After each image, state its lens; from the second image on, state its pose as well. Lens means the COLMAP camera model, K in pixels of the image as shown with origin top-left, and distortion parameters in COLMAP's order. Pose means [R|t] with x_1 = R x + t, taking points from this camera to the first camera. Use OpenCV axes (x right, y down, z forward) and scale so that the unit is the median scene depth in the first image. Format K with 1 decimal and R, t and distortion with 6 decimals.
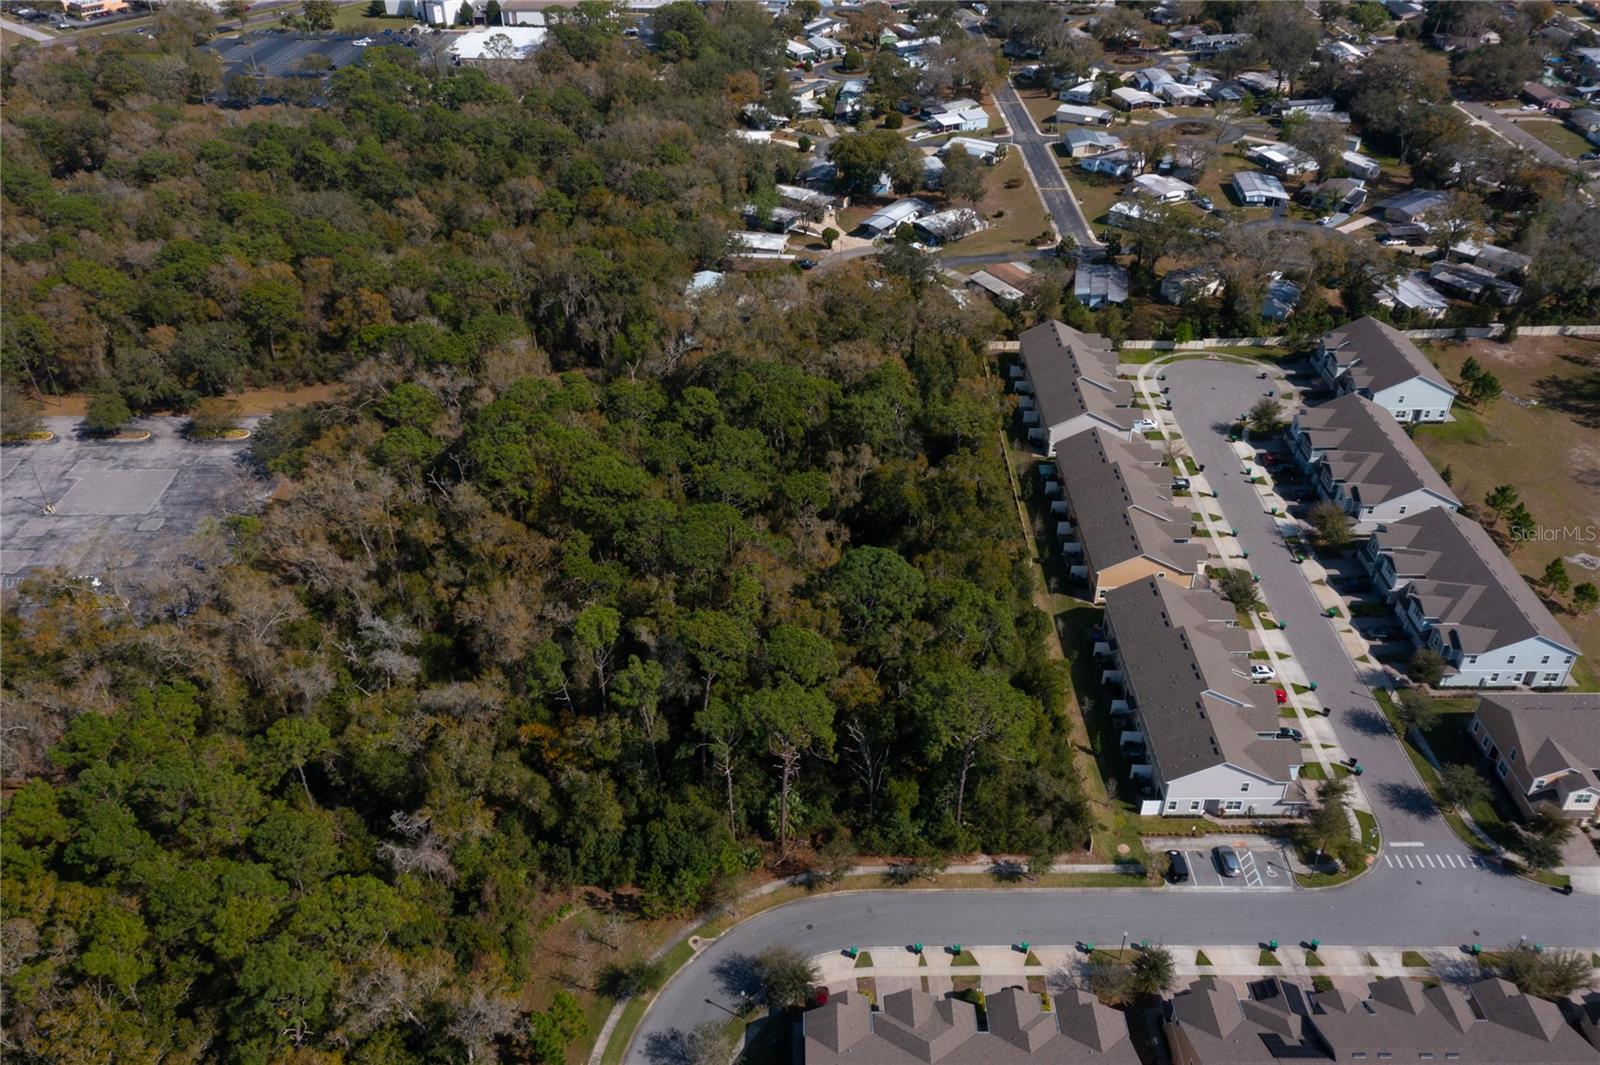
lens RADIAL K [[1272.4, 0, 798.9], [0, 1272.4, 527.4], [0, 0, 1]] dist [0.029522, 0.015477]
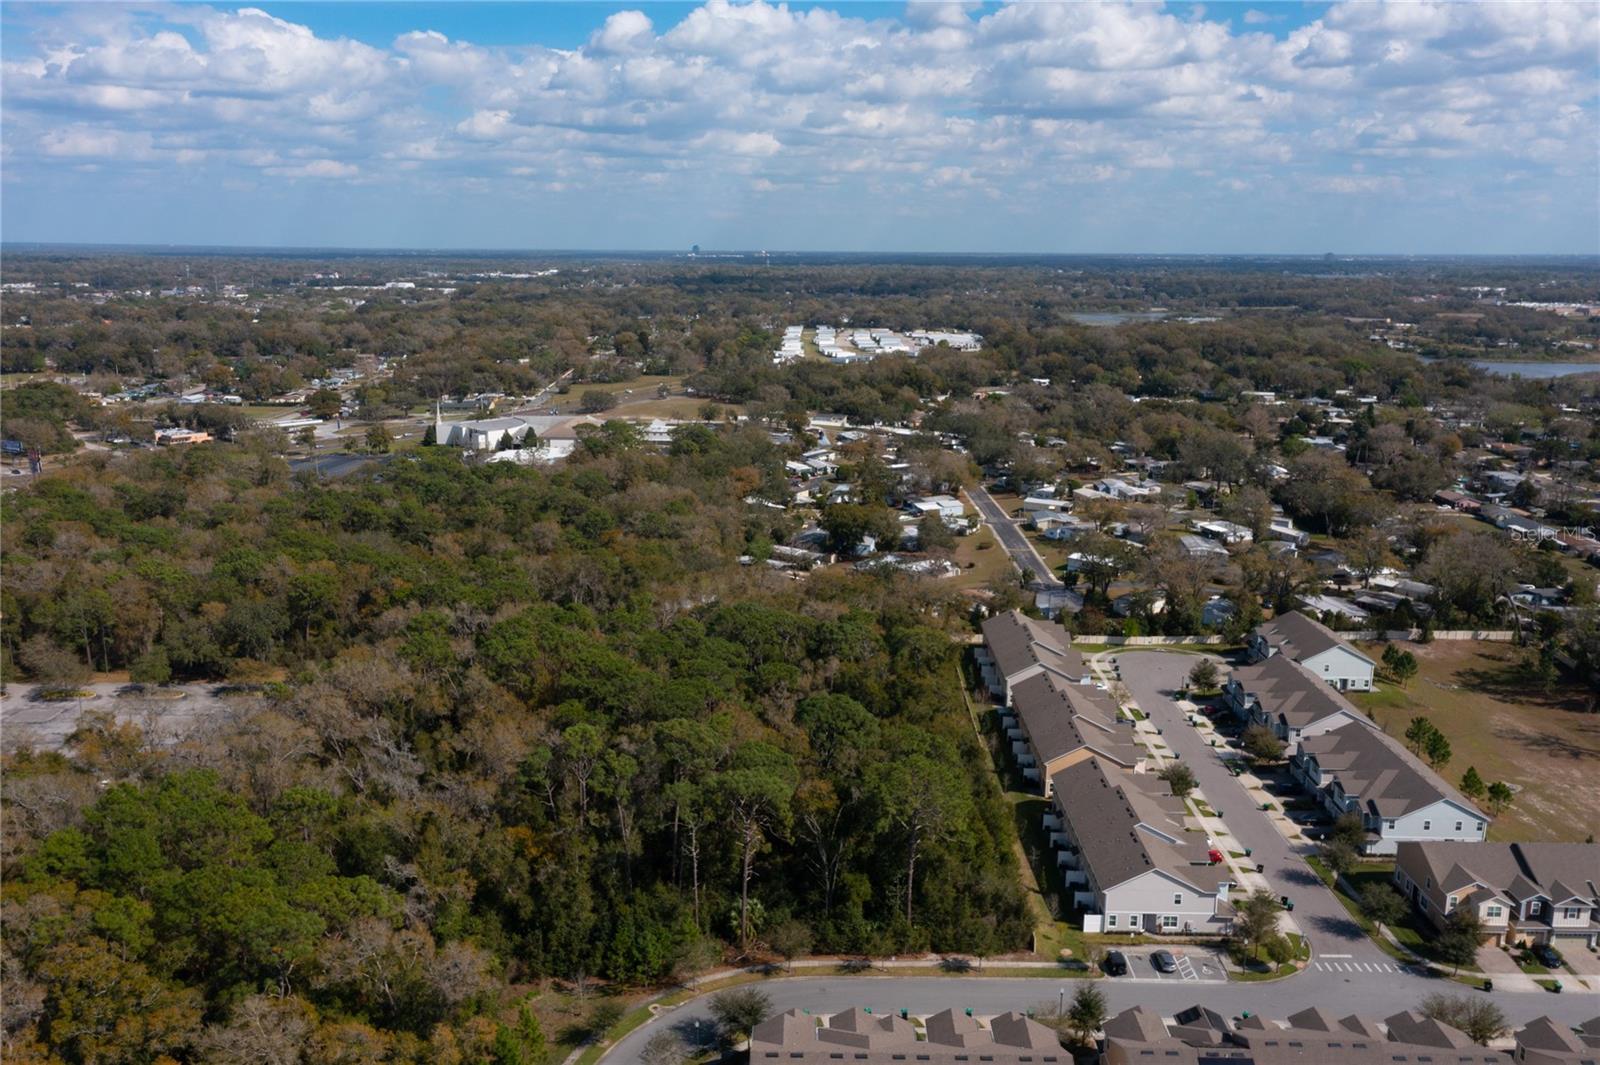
lens RADIAL K [[1302.7, 0, 801.6], [0, 1302.7, 509.2], [0, 0, 1]] dist [0.005662, 0.087199]
pose [[0.999900, 0.011944, -0.007539, 0.029103], [-0.013941, 0.920271, -0.391034, 0.250651], [0.002267, 0.391100, 0.920345, -0.100619]]
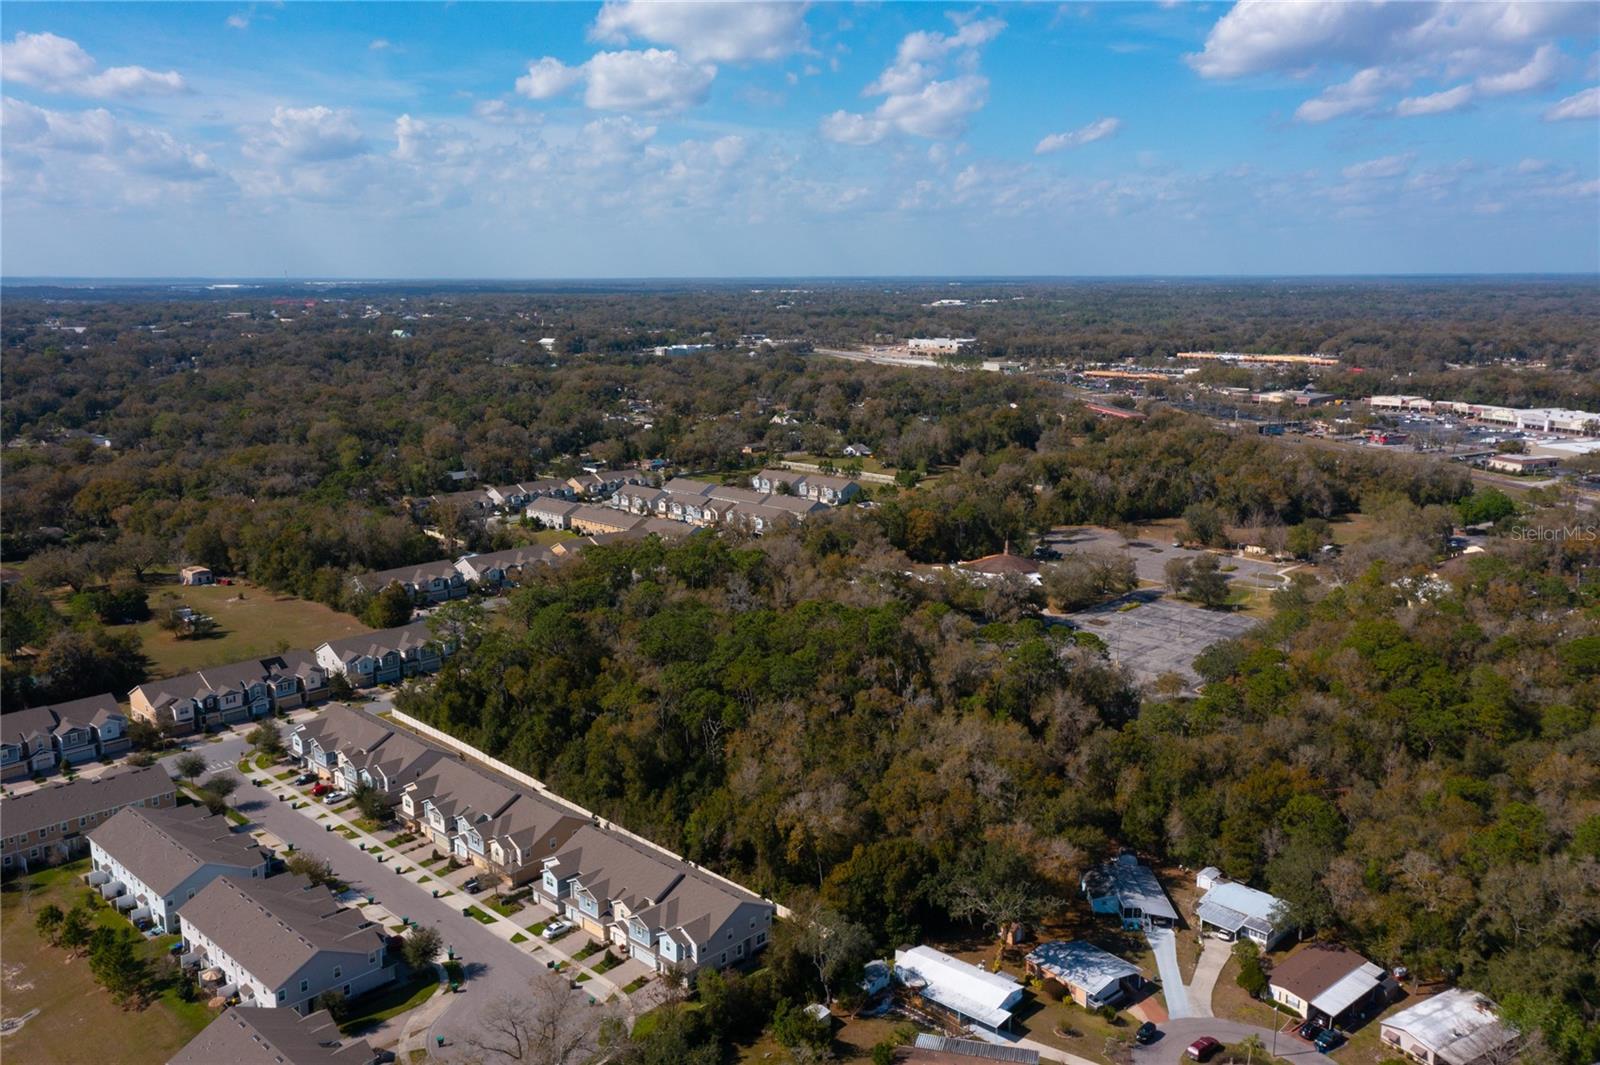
lens RADIAL K [[1273.4, 0, 800.0], [0, 1273.4, 532.5], [0, 0, 1]] dist [-0.010879, 0.113418]
pose [[-0.690120, 0.142573, -0.709512, 0.810255], [-0.410879, 0.729876, 0.546315, -0.888505], [0.595745, 0.668546, -0.445122, 1.474077]]
